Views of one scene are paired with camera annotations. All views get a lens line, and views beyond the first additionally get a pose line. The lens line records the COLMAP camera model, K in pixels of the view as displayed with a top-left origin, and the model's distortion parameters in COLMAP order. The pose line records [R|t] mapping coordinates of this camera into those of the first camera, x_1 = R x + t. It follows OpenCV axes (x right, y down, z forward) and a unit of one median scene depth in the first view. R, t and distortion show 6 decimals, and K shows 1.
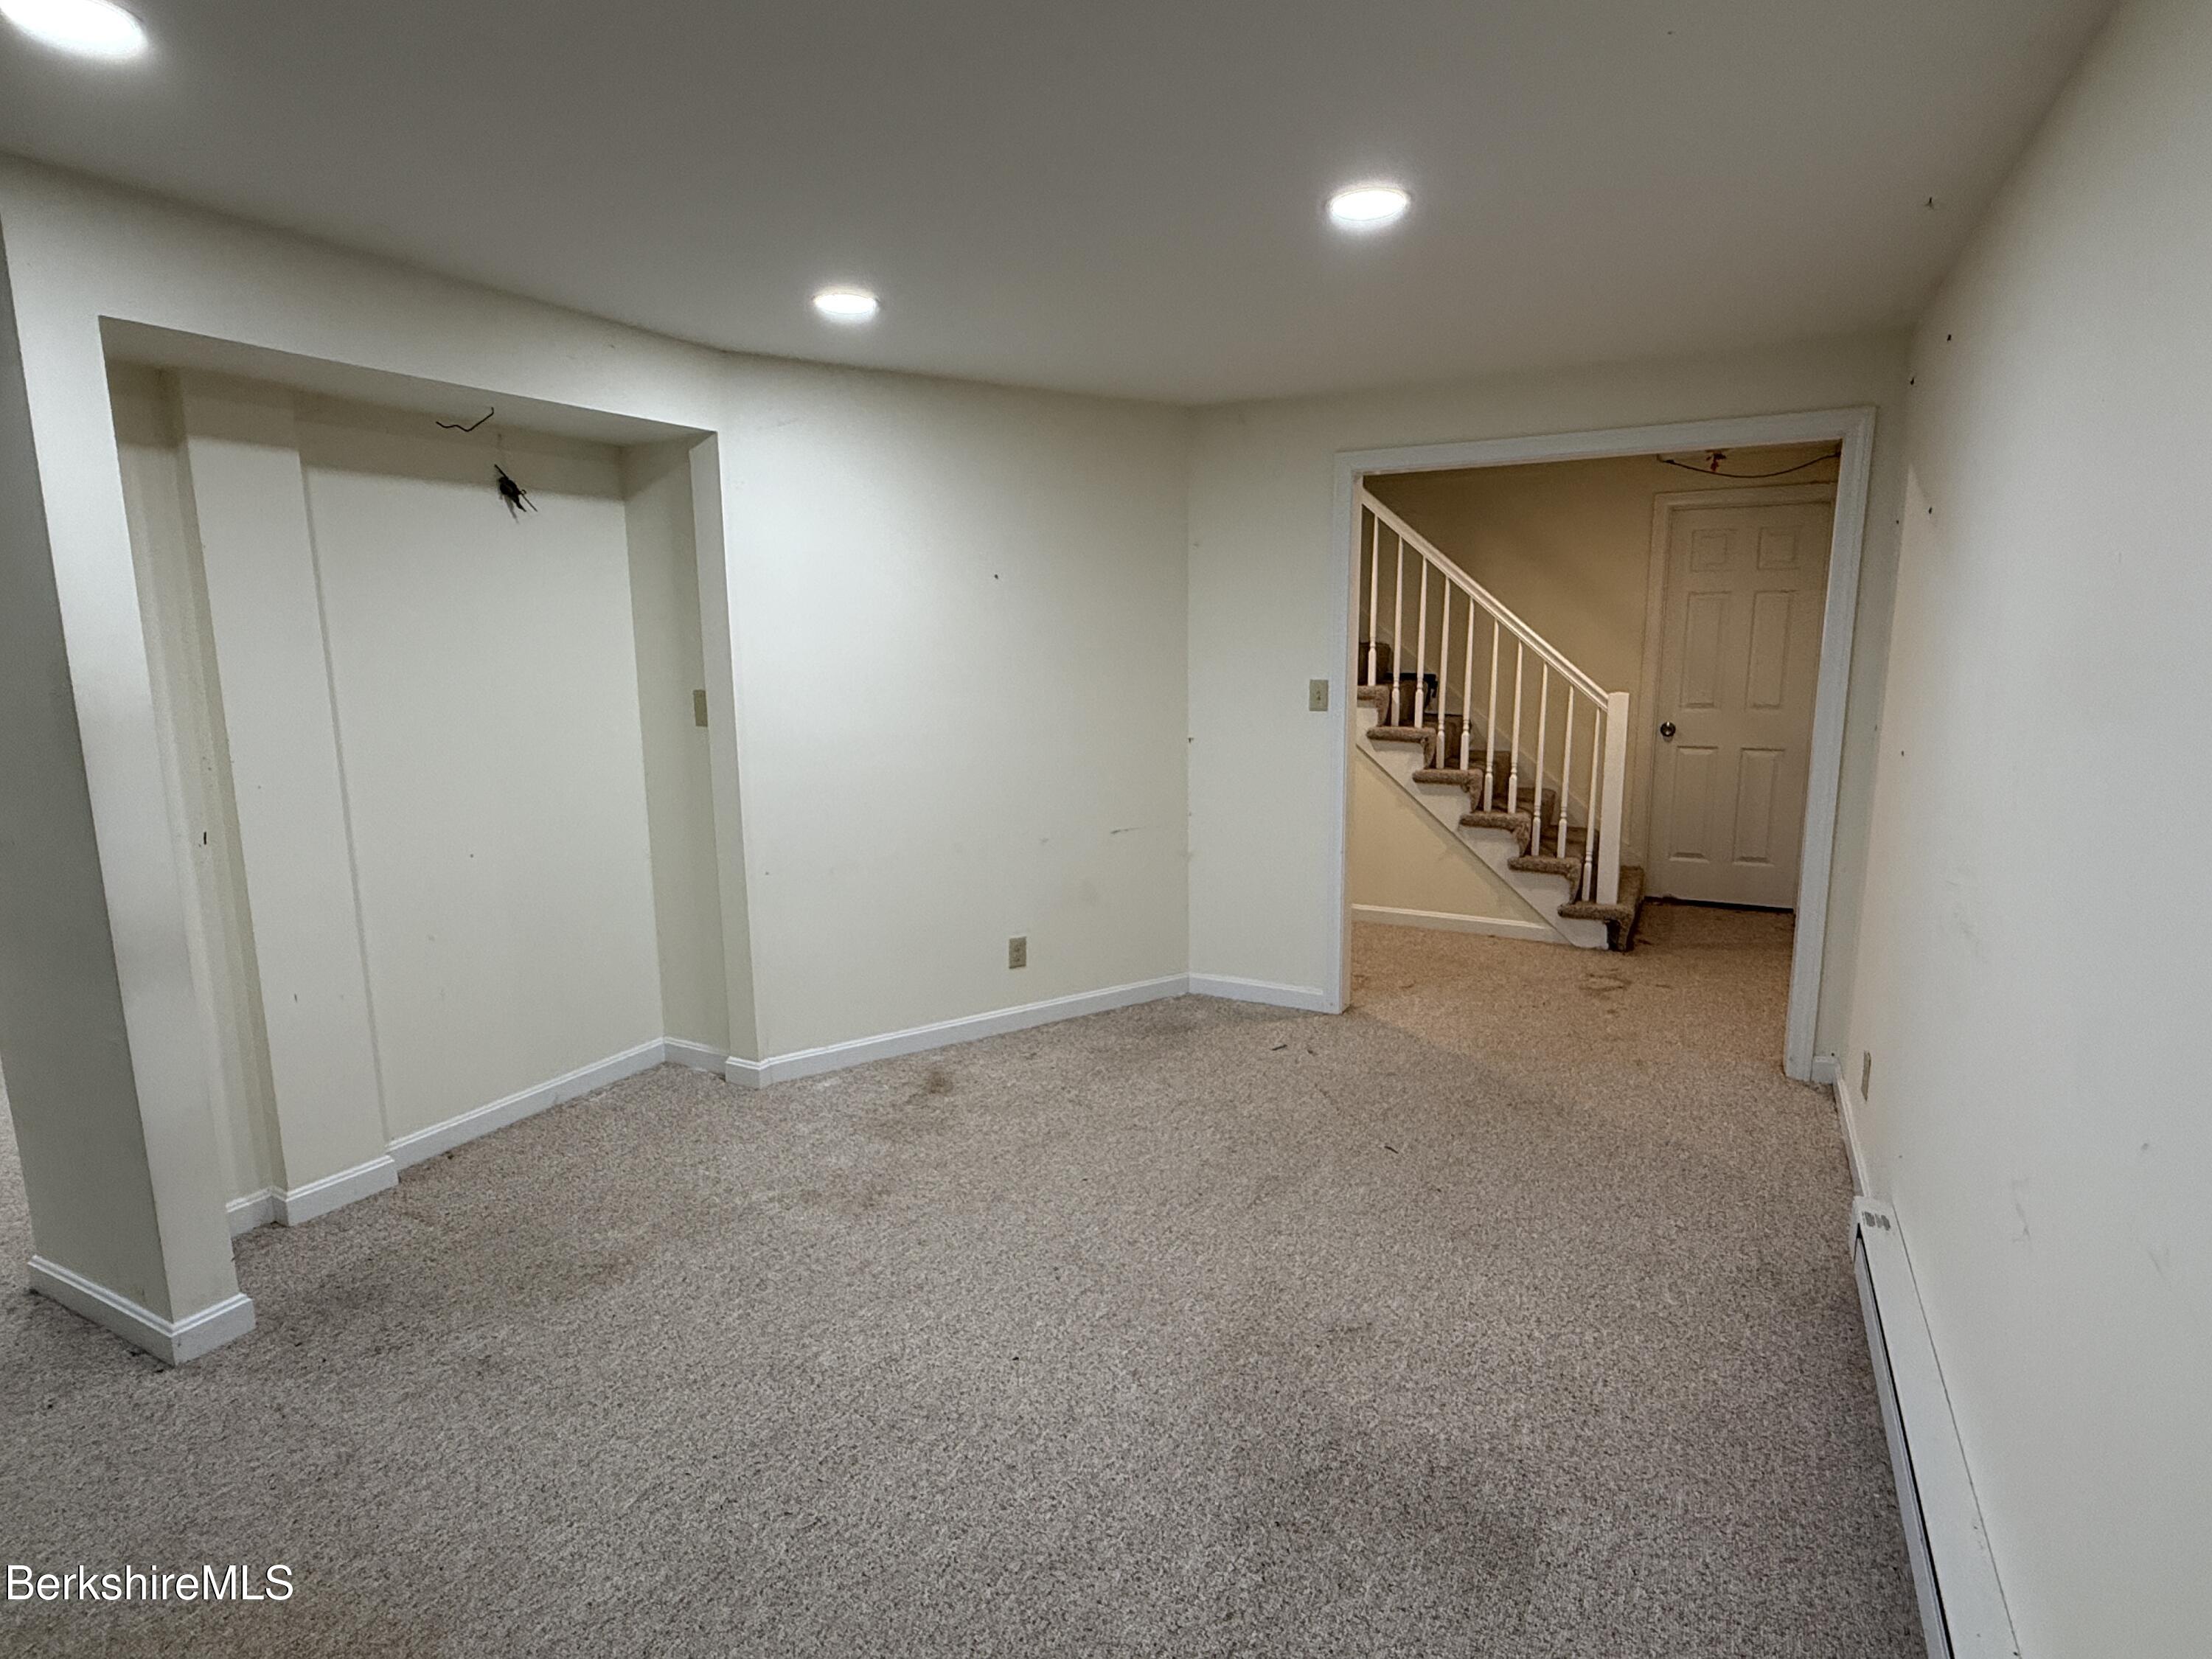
lens RADIAL K [[1175.1, 0, 1108.5], [0, 1175.1, 833.5], [0, 0, 1]] dist [-0.002640, -0.000288]
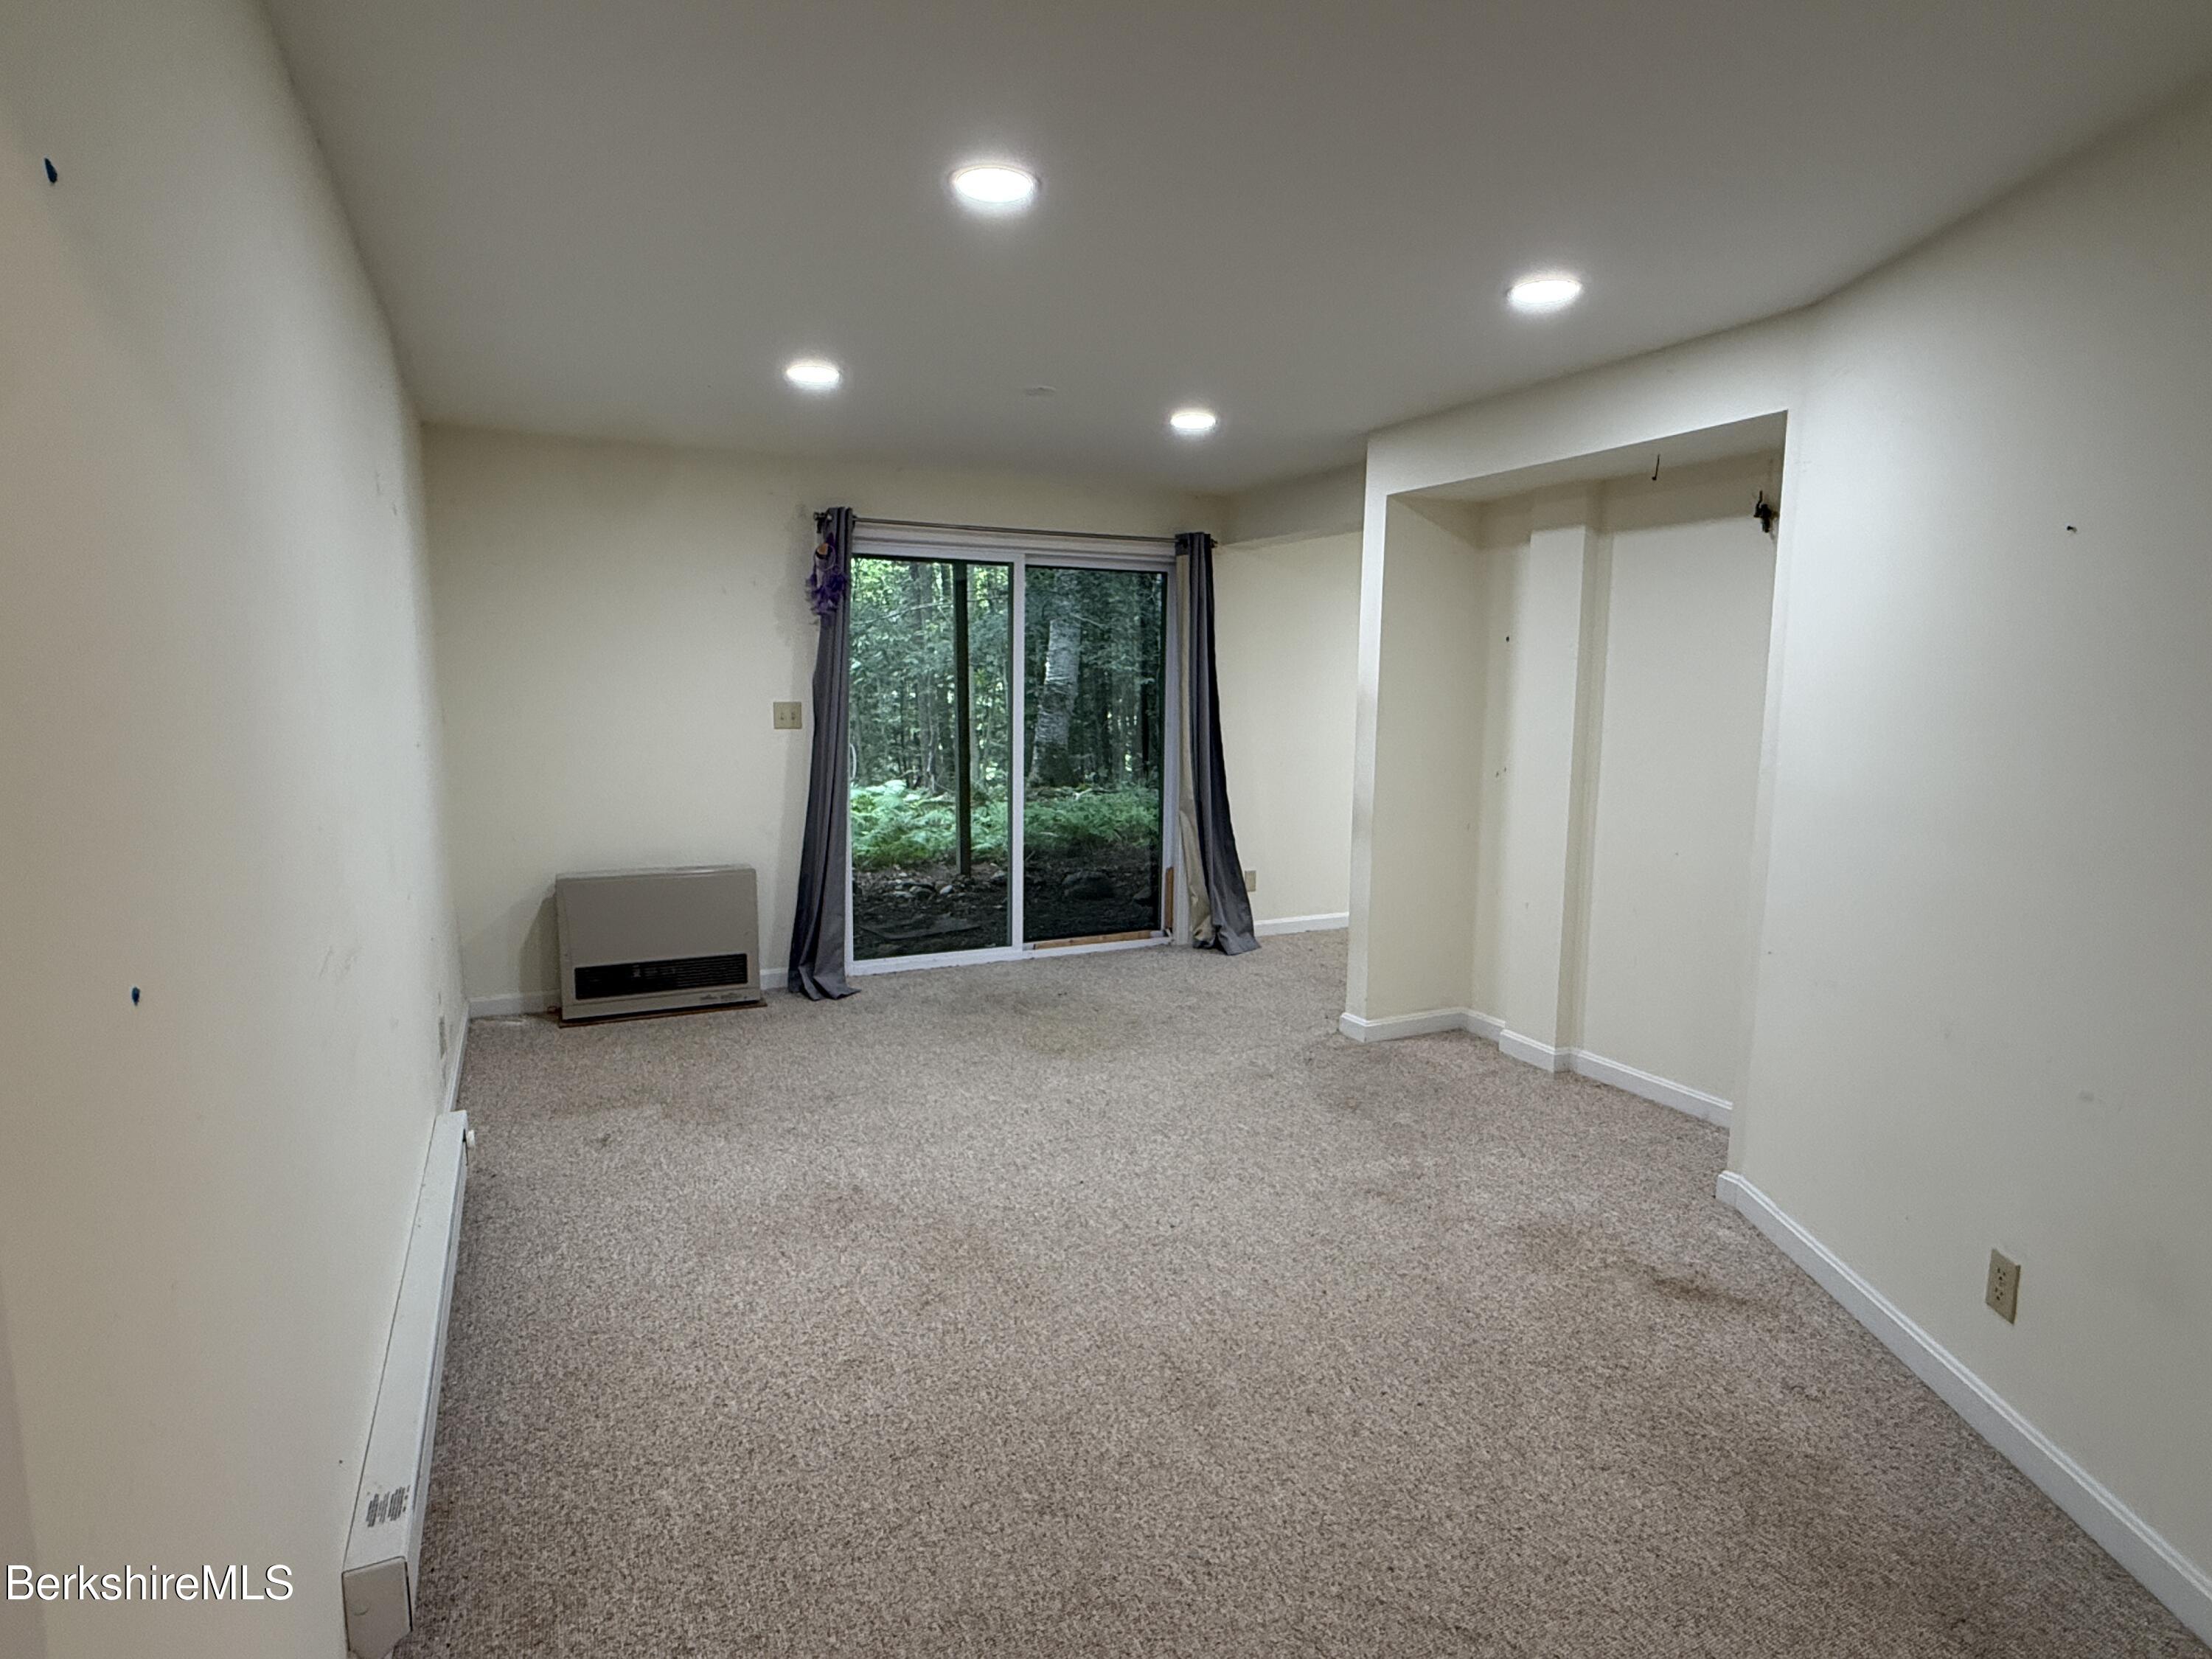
lens RADIAL K [[1175.1, 0, 1108.5], [0, 1175.1, 833.5], [0, 0, 1]] dist [-0.002640, -0.000288]
pose [[-0.594243, 0.110609, -0.796644, 0.721336], [-0.135795, 0.962480, 0.234929, -0.204514], [0.792739, 0.247785, -0.556927, 1.285095]]
